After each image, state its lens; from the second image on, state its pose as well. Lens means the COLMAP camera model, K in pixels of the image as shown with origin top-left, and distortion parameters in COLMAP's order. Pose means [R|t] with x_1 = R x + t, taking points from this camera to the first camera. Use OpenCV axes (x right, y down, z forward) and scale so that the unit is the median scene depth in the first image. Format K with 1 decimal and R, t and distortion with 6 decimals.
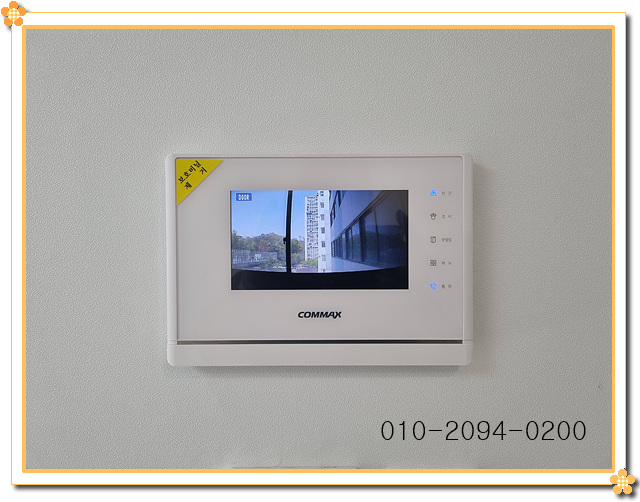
lens RADIAL K [[447.3, 0, 322.8], [0, 447.3, 252.7], [0, 0, 1]] dist [0.011594, -0.012972]
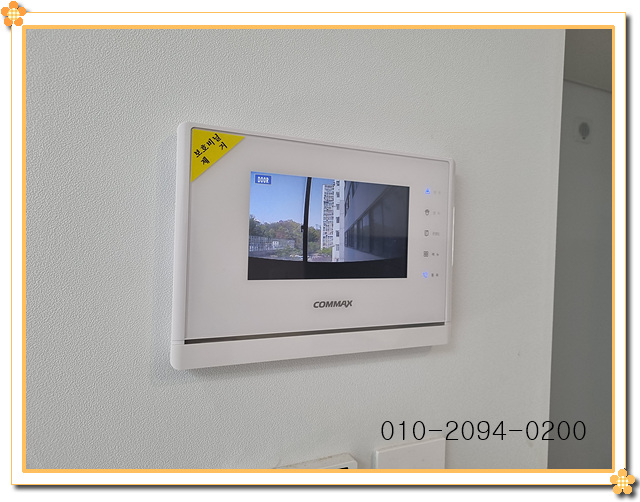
lens RADIAL K [[447.3, 0, 322.5], [0, 447.3, 249.9], [0, 0, 1]] dist [0.011594, -0.012972]
pose [[0.894448, 0.021298, 0.446665, -0.477320], [-0.016139, 0.999752, -0.015352, 0.033602], [-0.446881, 0.006523, 0.894570, 0.116022]]
